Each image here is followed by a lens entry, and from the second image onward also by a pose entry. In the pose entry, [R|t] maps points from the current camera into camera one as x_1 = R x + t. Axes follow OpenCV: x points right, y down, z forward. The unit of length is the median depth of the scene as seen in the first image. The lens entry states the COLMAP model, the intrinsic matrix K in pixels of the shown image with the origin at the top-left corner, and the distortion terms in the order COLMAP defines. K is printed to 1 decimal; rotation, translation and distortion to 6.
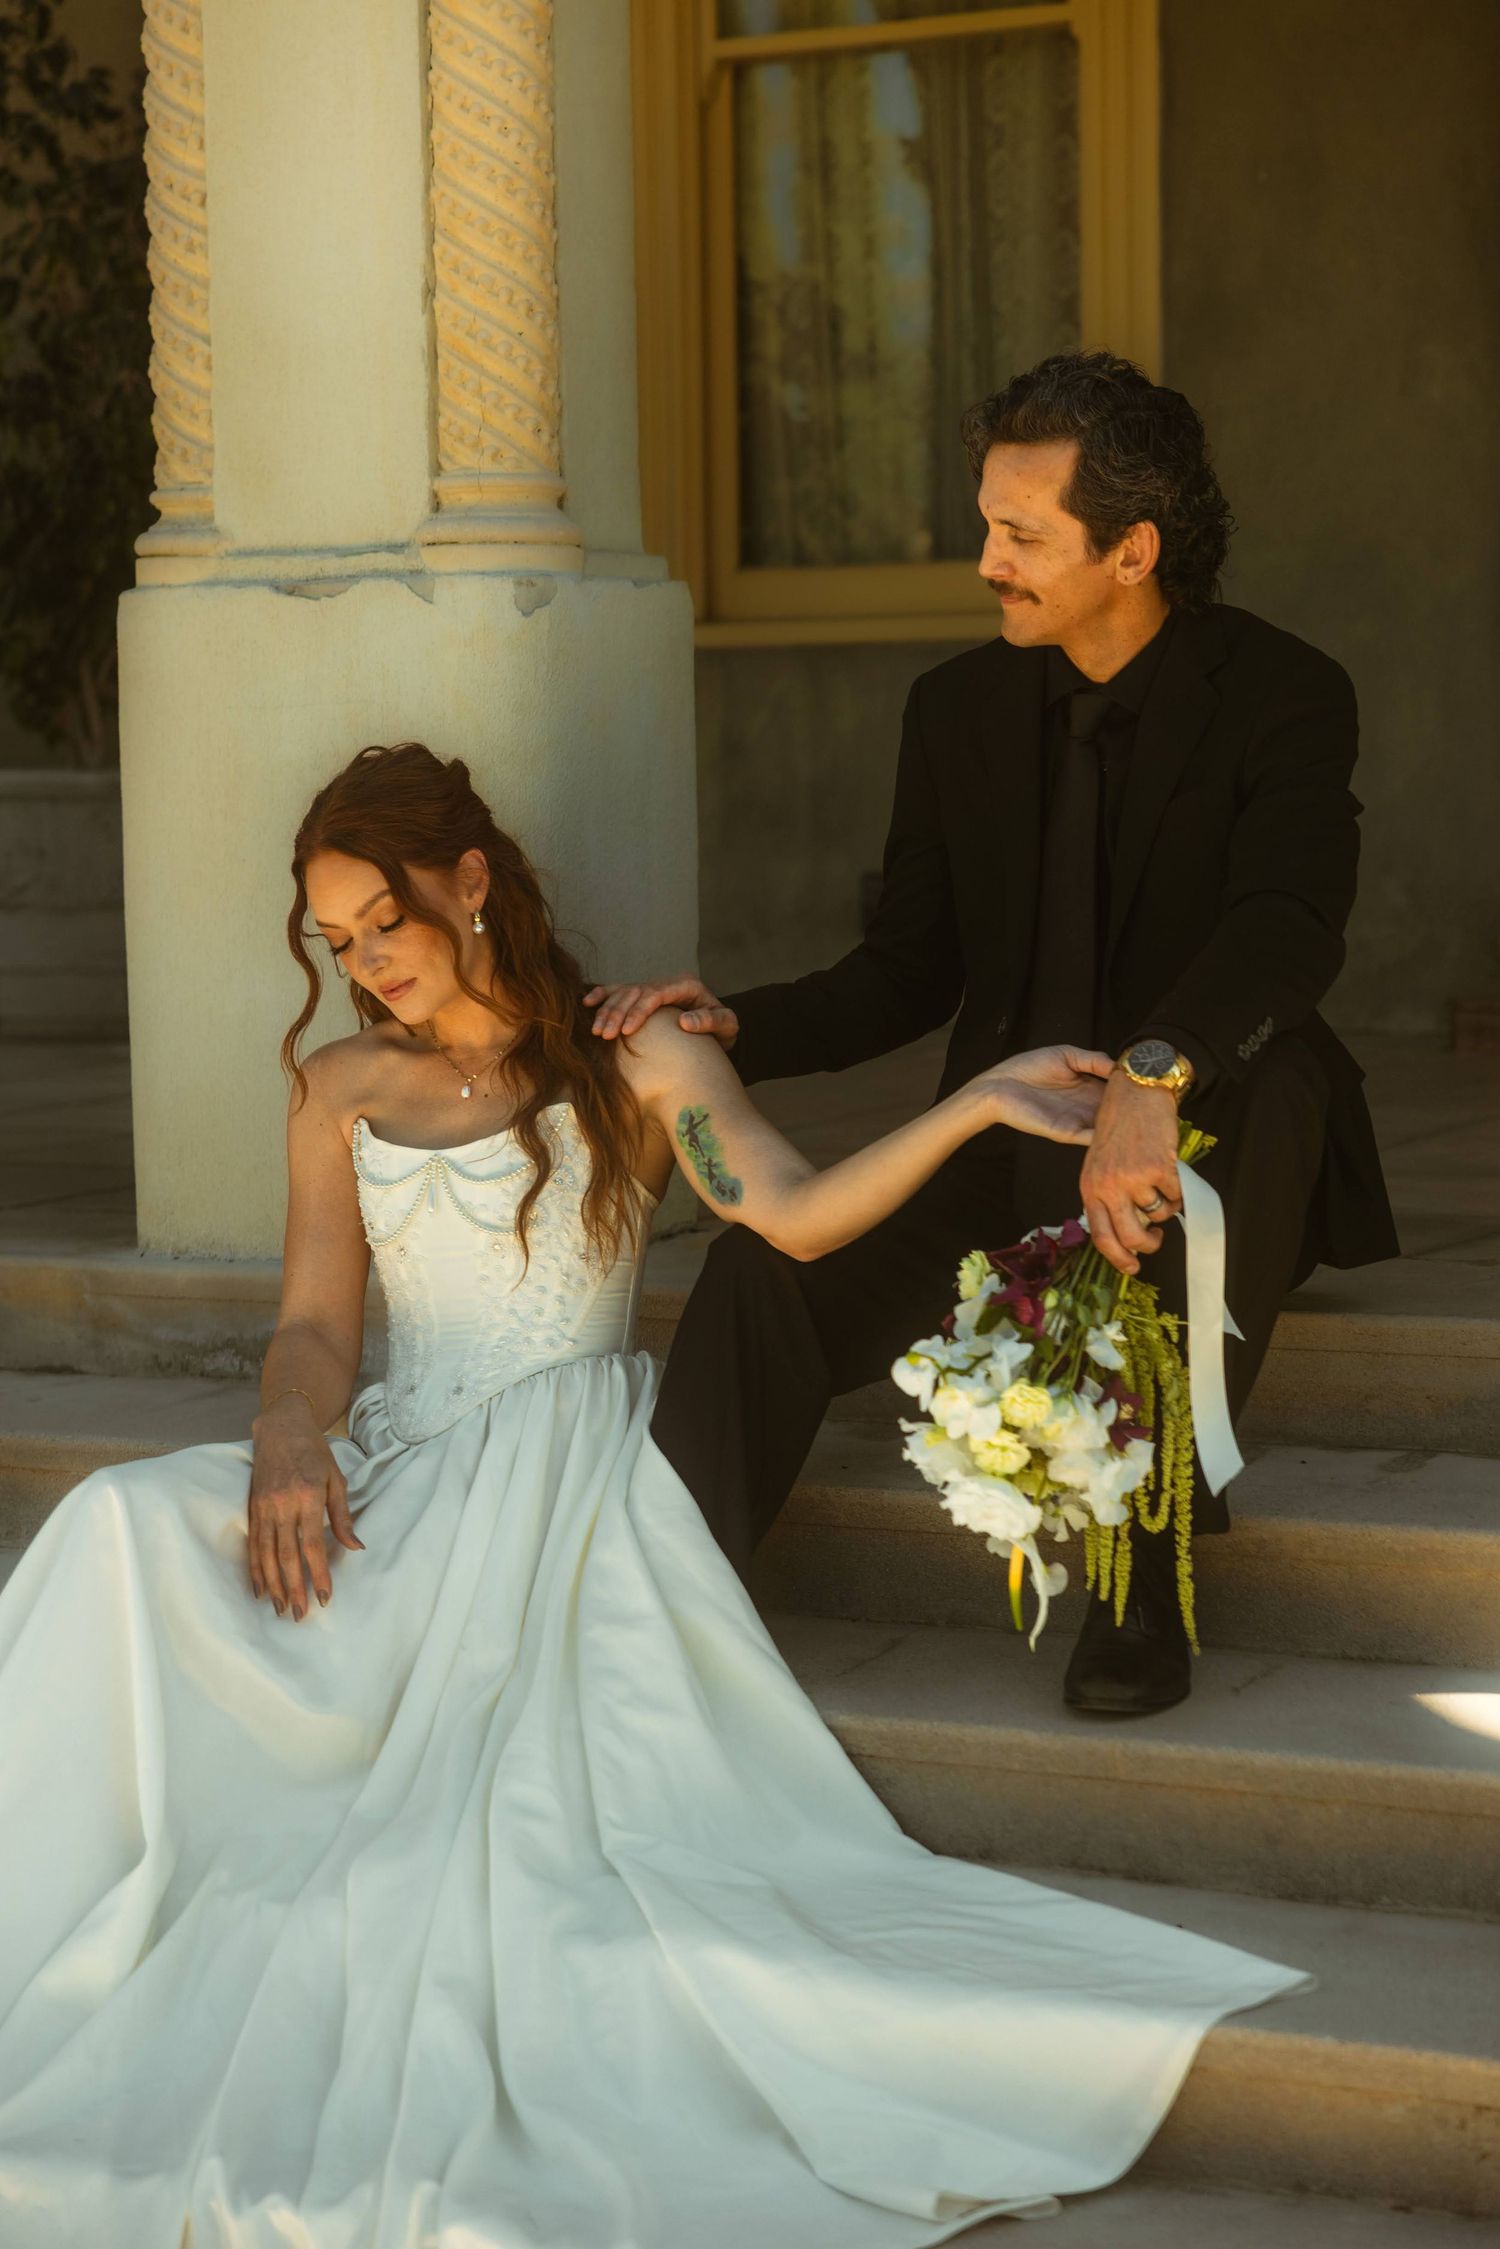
lens RADIAL K [[4364.8, 0, 763.8], [0, 4364.8, 1127.9], [0, 0, 1]] dist [0.025672, 0.000000]
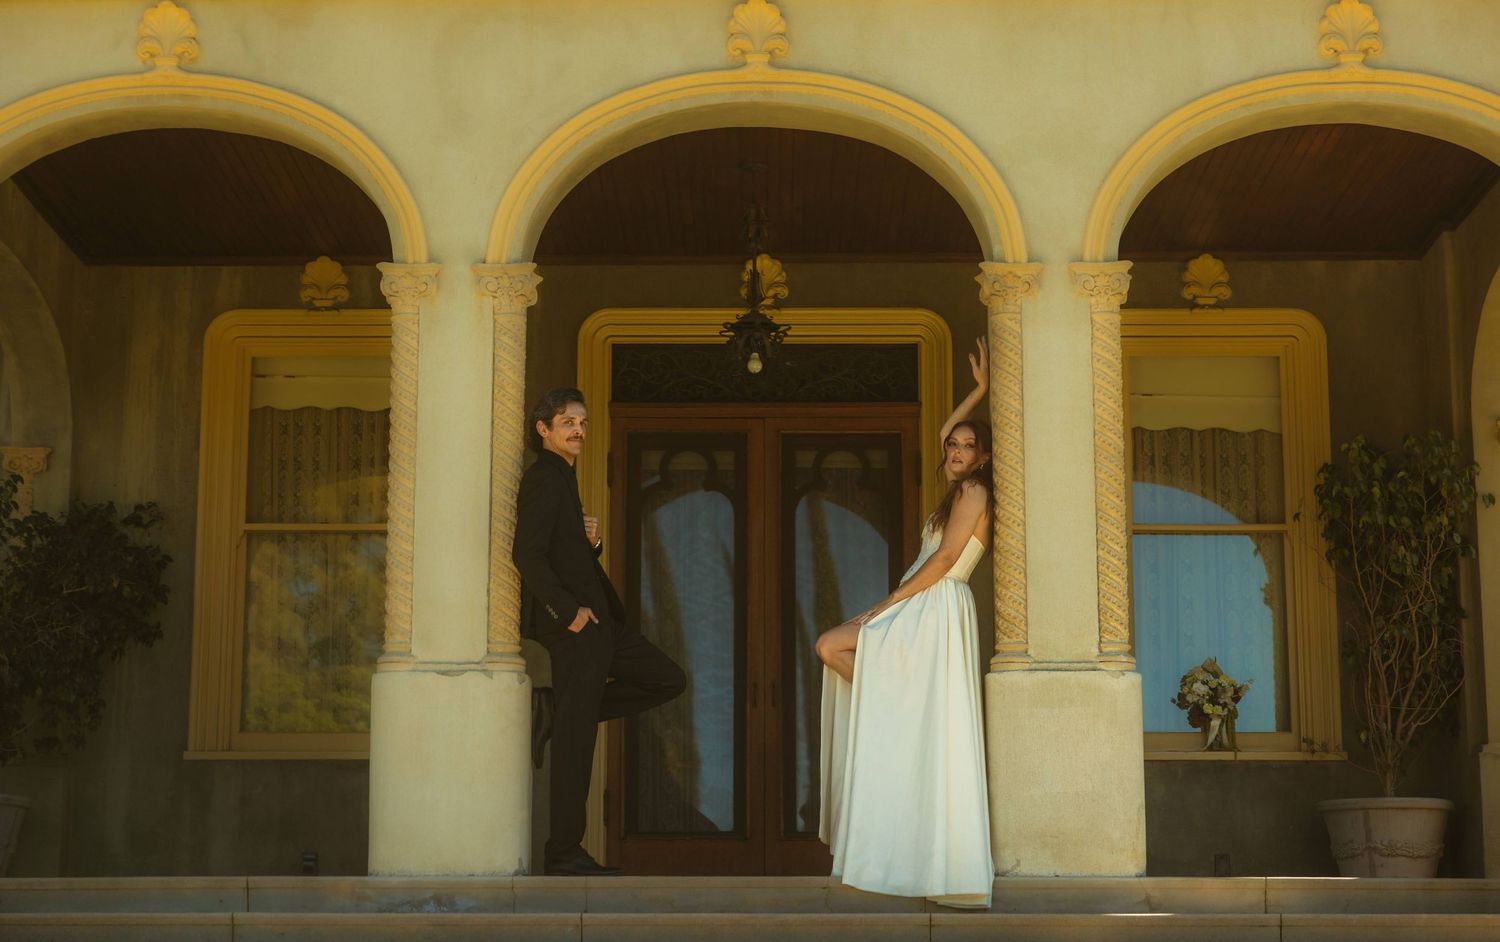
lens RADIAL K [[3066.5, 0, 738.7], [0, 3066.5, 470.9], [0, 0, 1]] dist [0.048192, 0.000000]
pose [[0.896041, 0.103358, 0.431773, -0.952741], [0.019298, 0.962537, -0.270461, 0.375147], [-0.443552, 0.250677, 0.860478, -1.190462]]
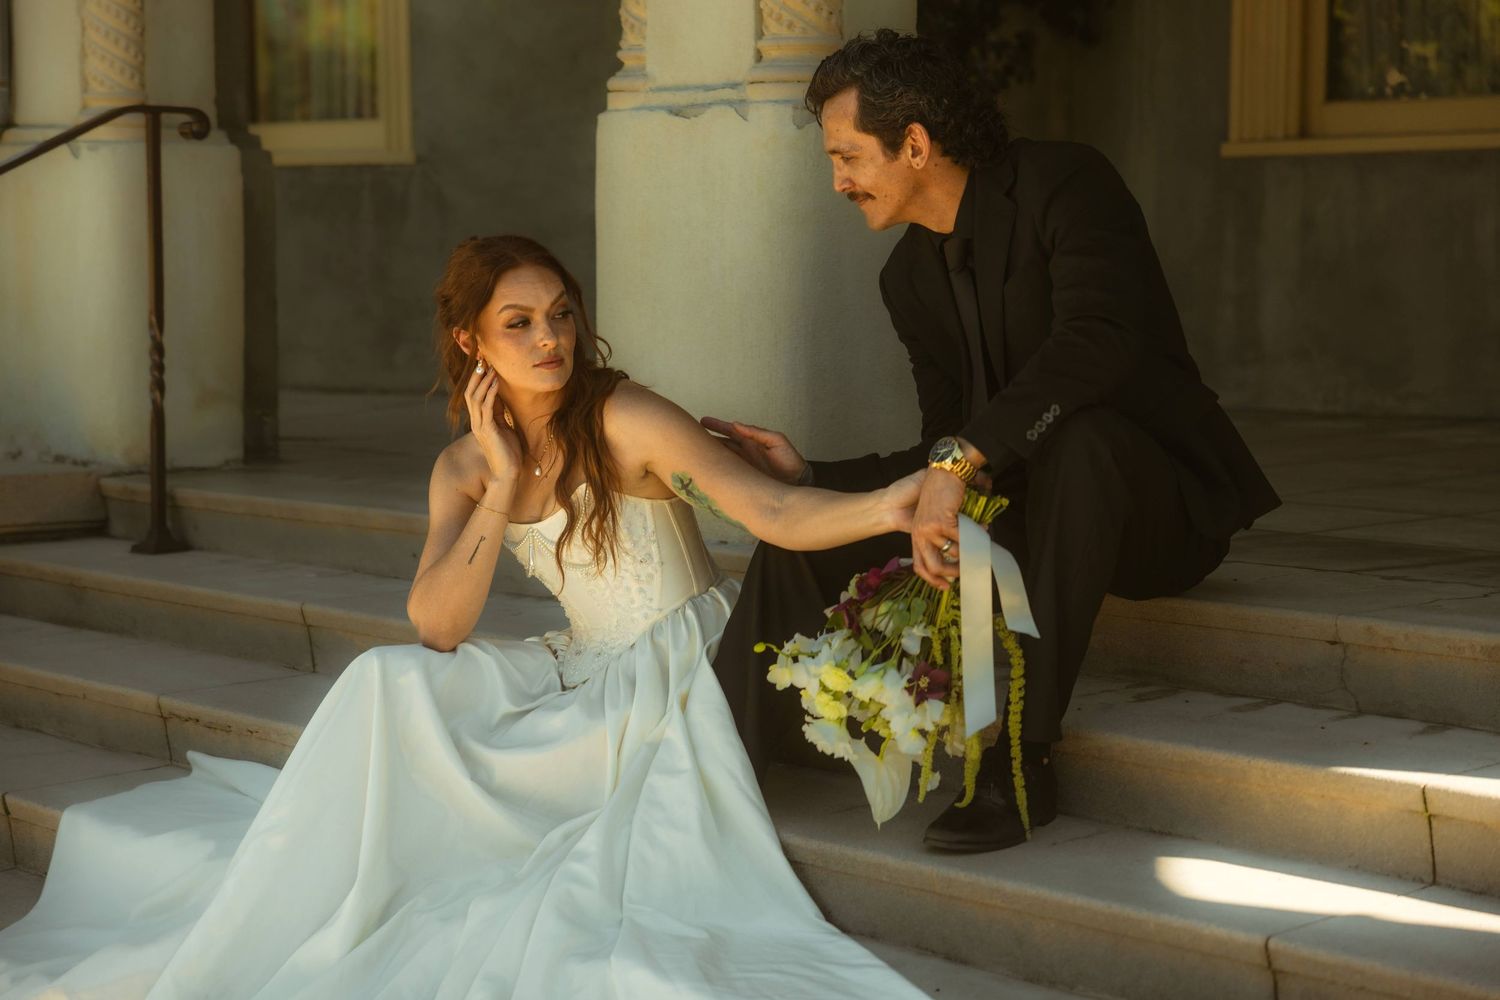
lens RADIAL K [[2911.2, 0, 744.9], [0, 2911.2, 502.2], [0, 0, 1]] dist [0.025672, 0.000000]
pose [[0.937864, 0.046191, -0.343914, 0.286912], [-0.043847, 0.998932, 0.014595, 0.001206], [0.344220, 0.001391, 0.938888, 0.019878]]
